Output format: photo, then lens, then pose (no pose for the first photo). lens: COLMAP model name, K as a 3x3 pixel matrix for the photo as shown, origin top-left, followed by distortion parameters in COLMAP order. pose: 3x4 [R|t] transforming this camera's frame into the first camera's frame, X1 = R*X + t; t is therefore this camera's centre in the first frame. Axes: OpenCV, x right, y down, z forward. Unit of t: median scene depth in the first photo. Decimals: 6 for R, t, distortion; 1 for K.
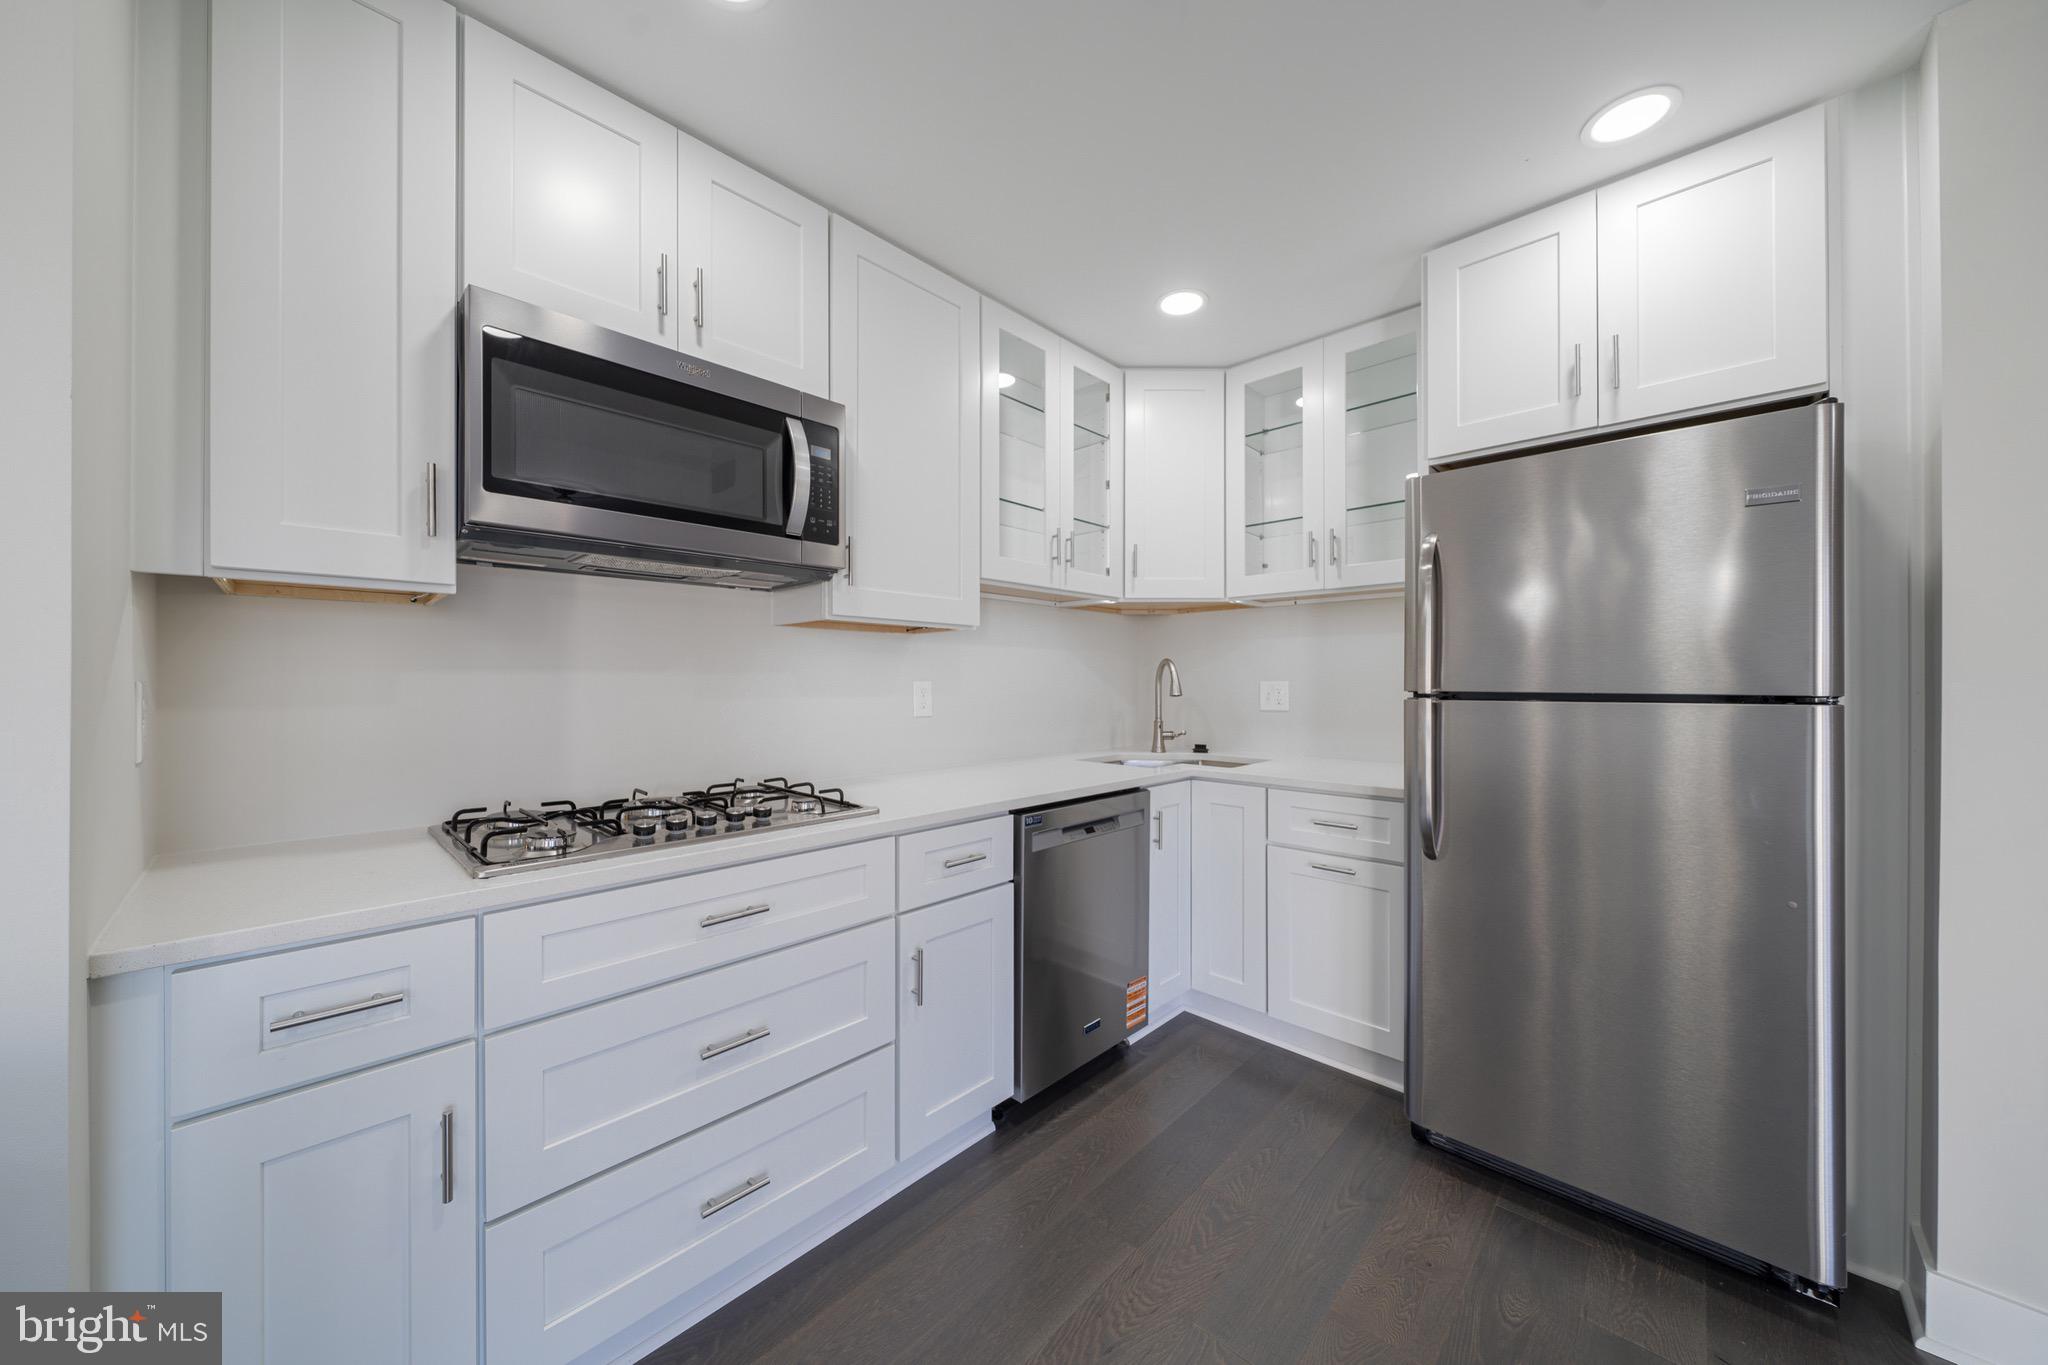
lens RADIAL K [[705.6, 0, 1025.1], [0, 705.6, 679.1], [0, 0, 1]] dist [-0.007330, -0.000001]
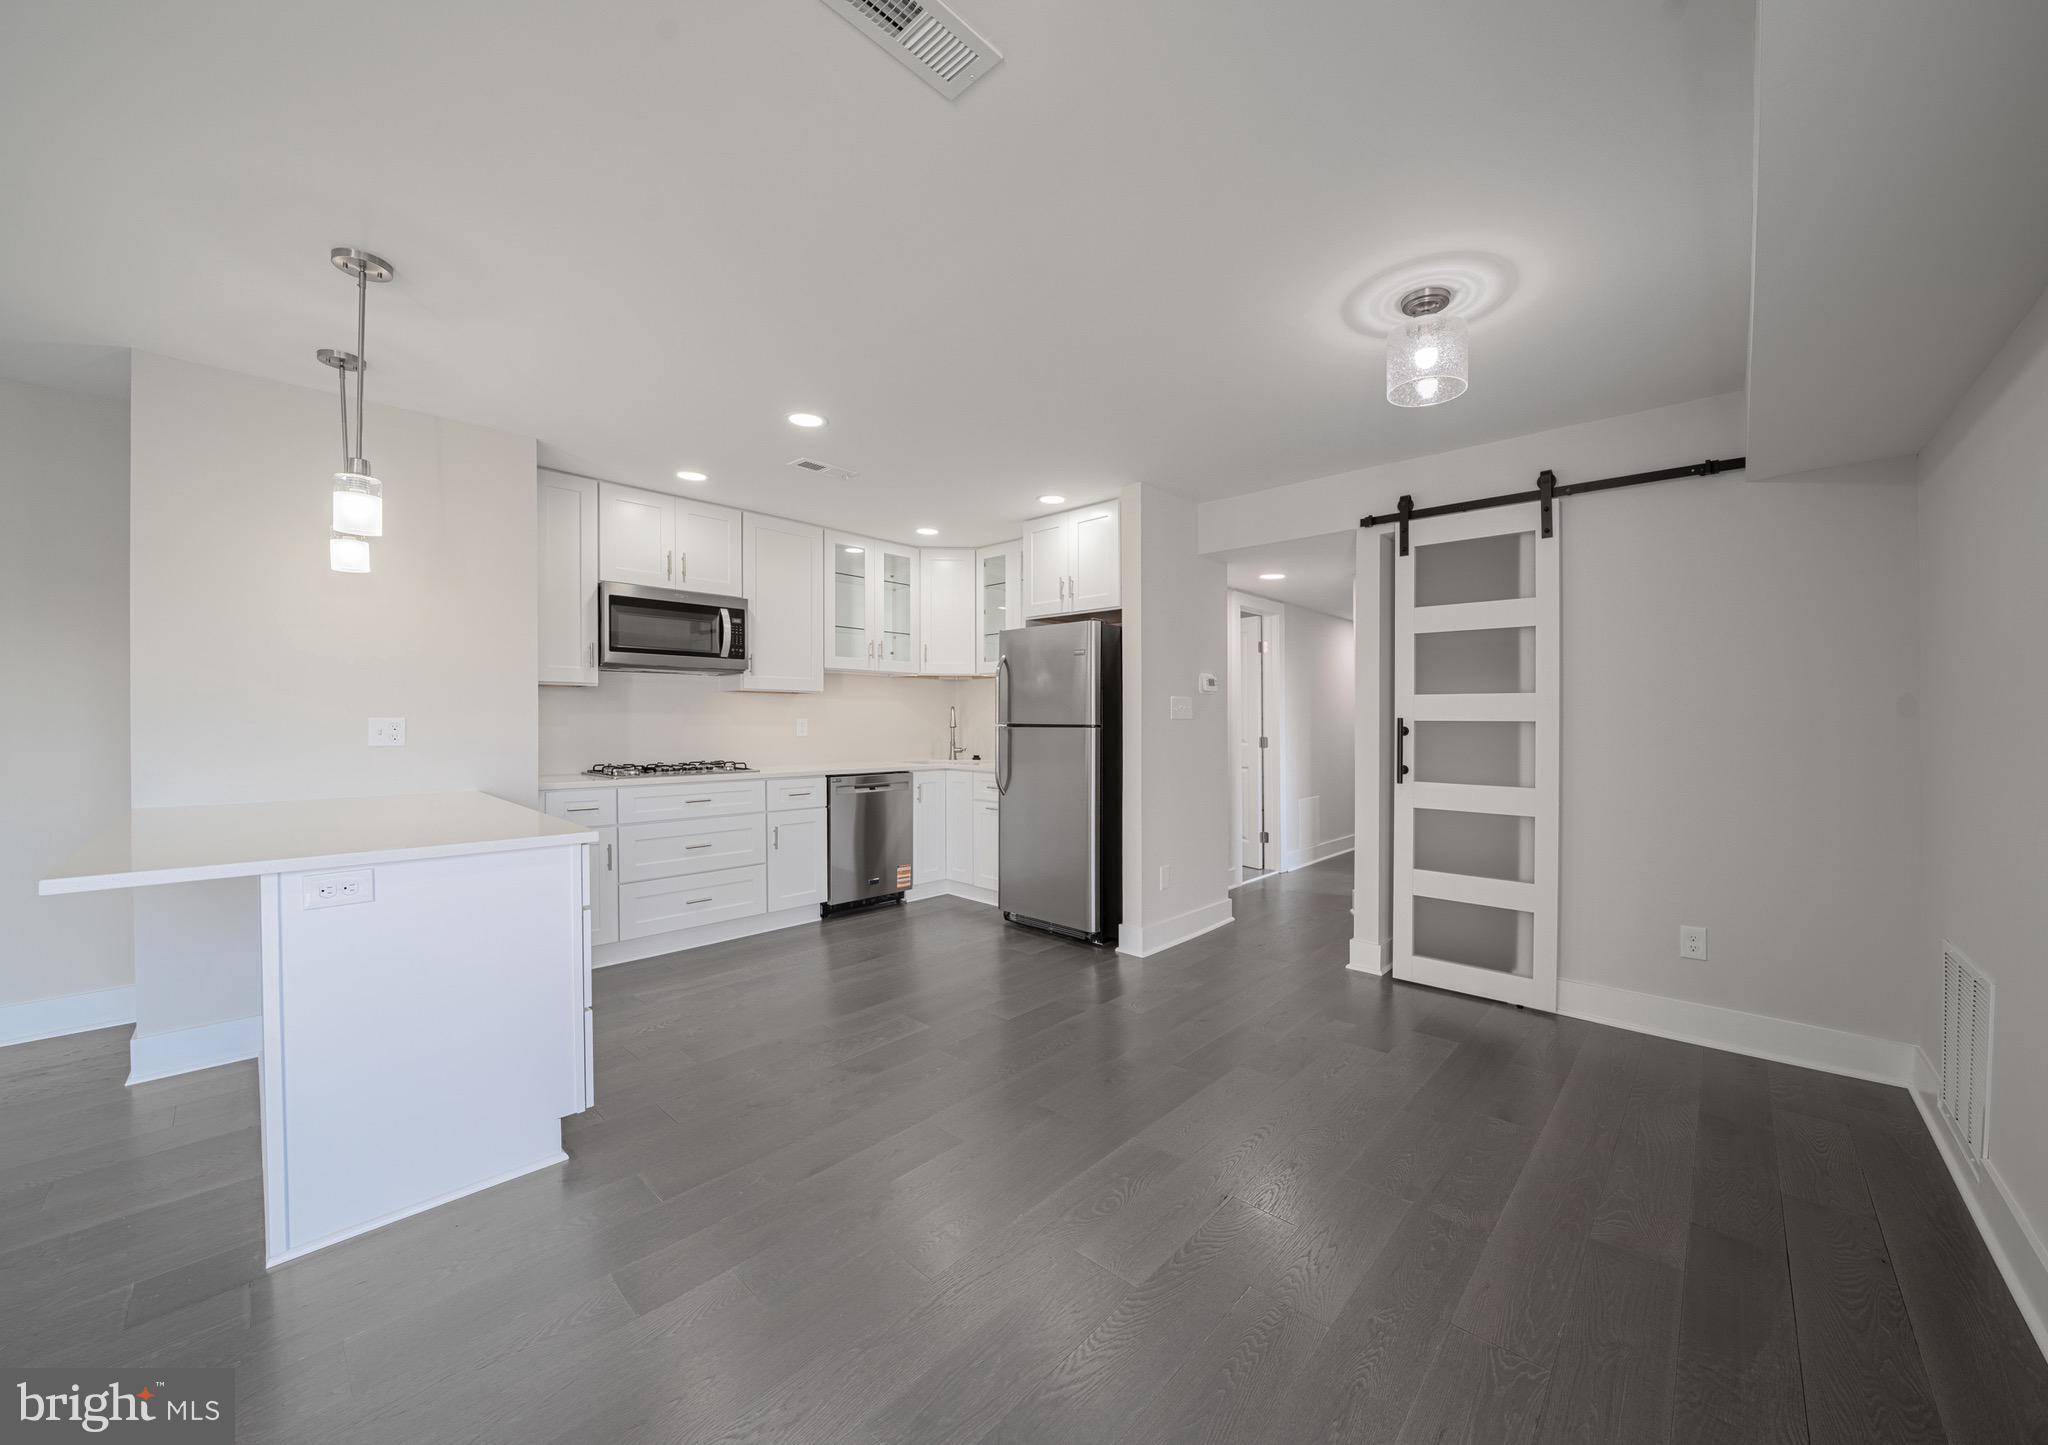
lens RADIAL K [[757.8, 0, 1083.2], [0, 757.8, 729.4], [0, 0, 1]] dist [-0.020060, -0.000069]
pose [[0.998184, 0.002441, 0.060189, 0.673306], [-0.003223, 0.999912, 0.012898, 0.005429], [-0.060152, -0.013069, 0.998104, -1.497497]]
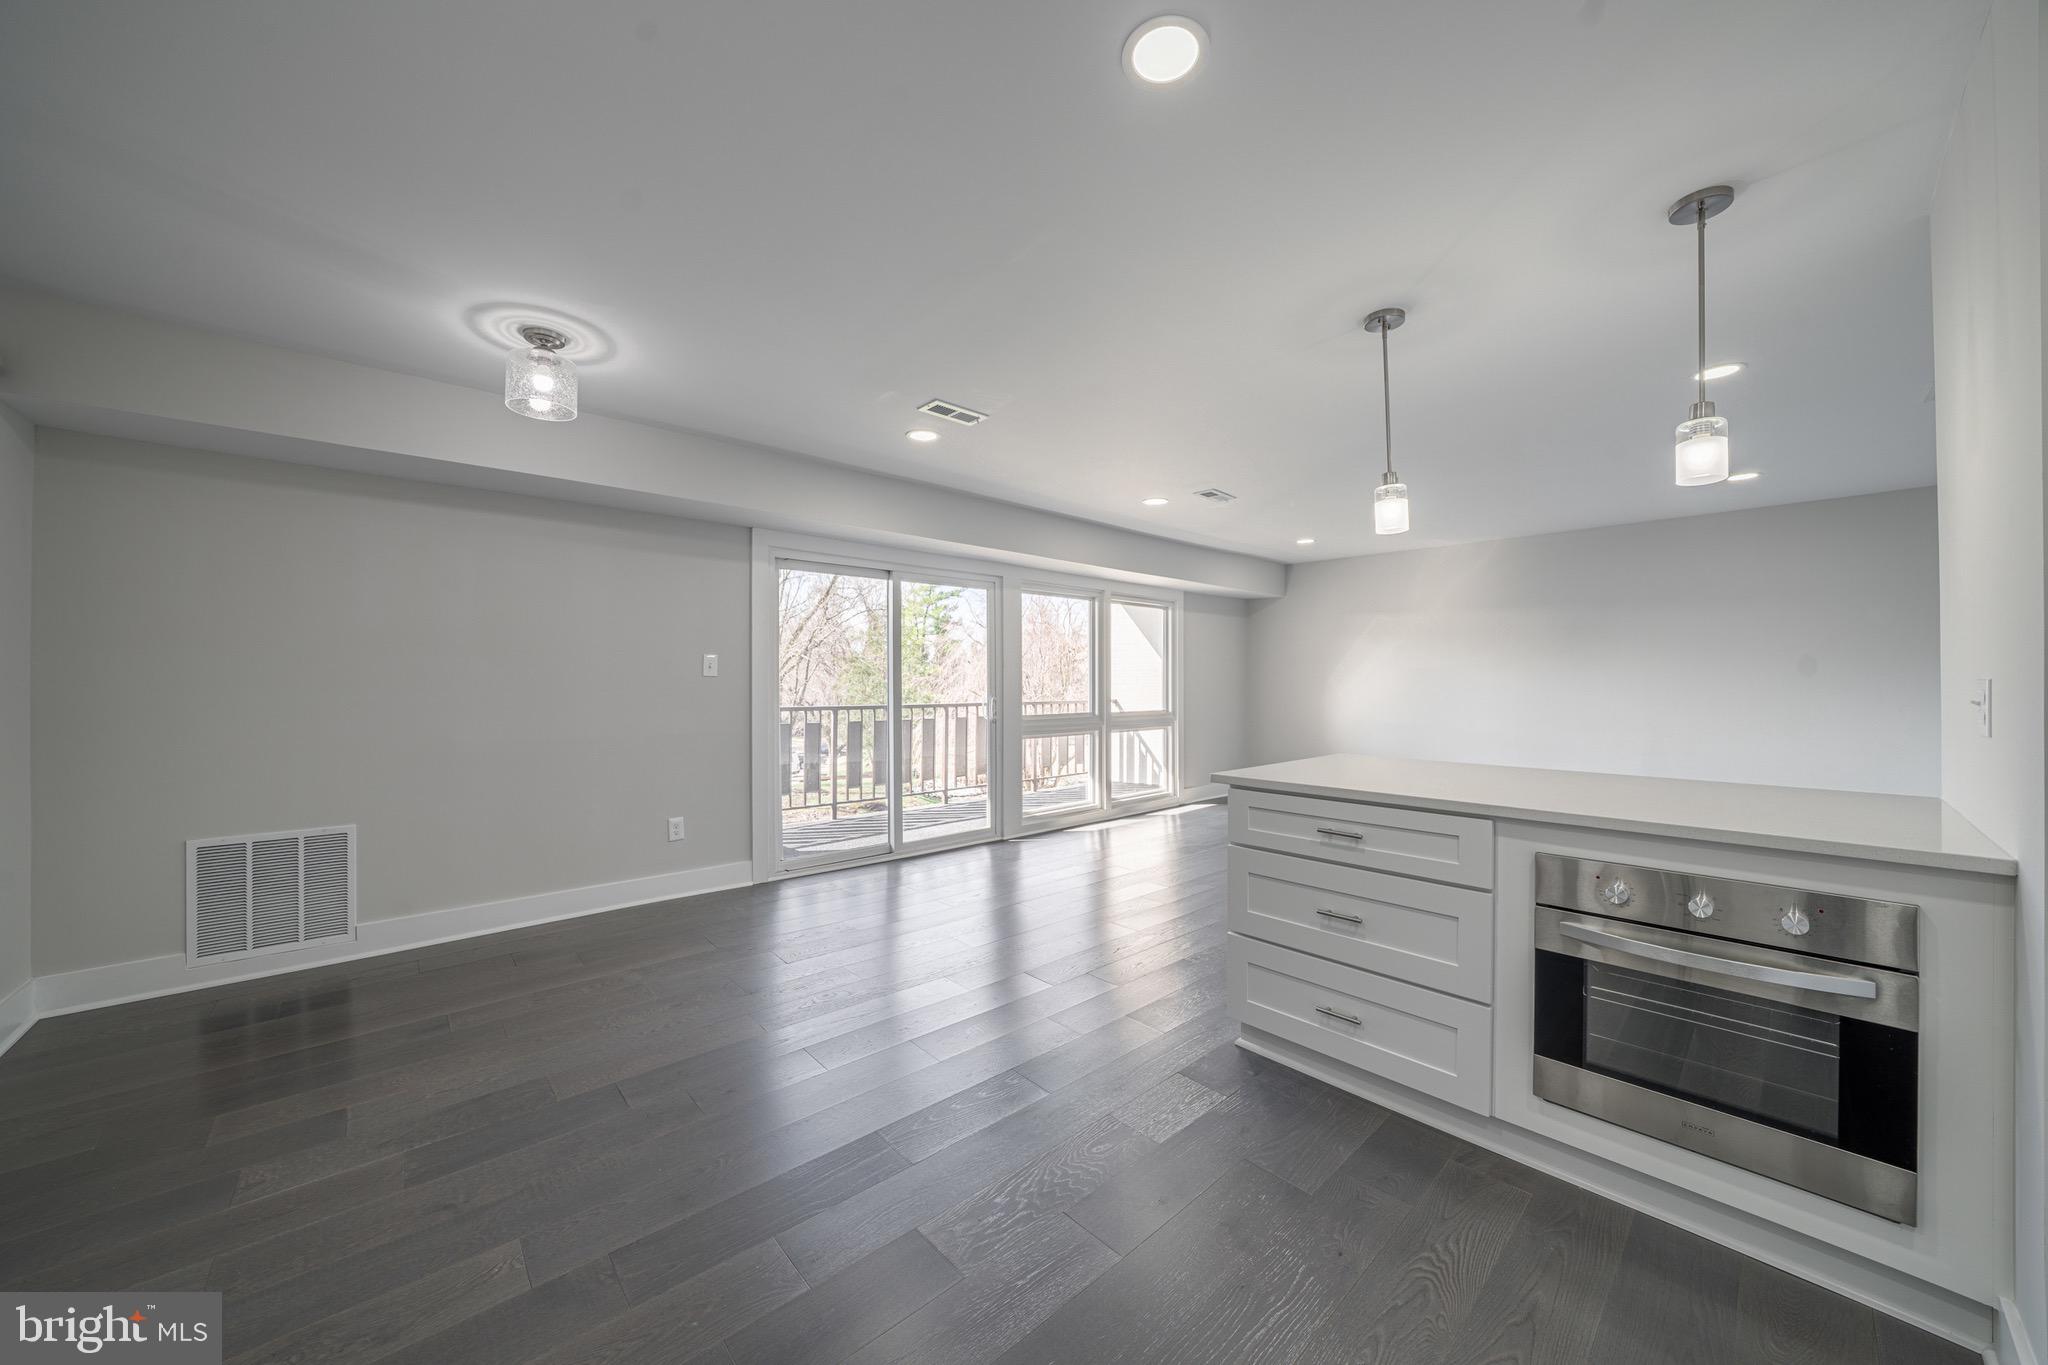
lens RADIAL K [[714.2, 0, 1023.2], [0, 714.2, 687.8], [0, 0, 1]] dist [-0.019349, 0.000058]
pose [[-0.997474, 0.000807, 0.071026, 0.258608], [0.001212, 0.999983, 0.005665, 0.010627], [-0.071020, 0.005737, -0.997458, 0.999291]]
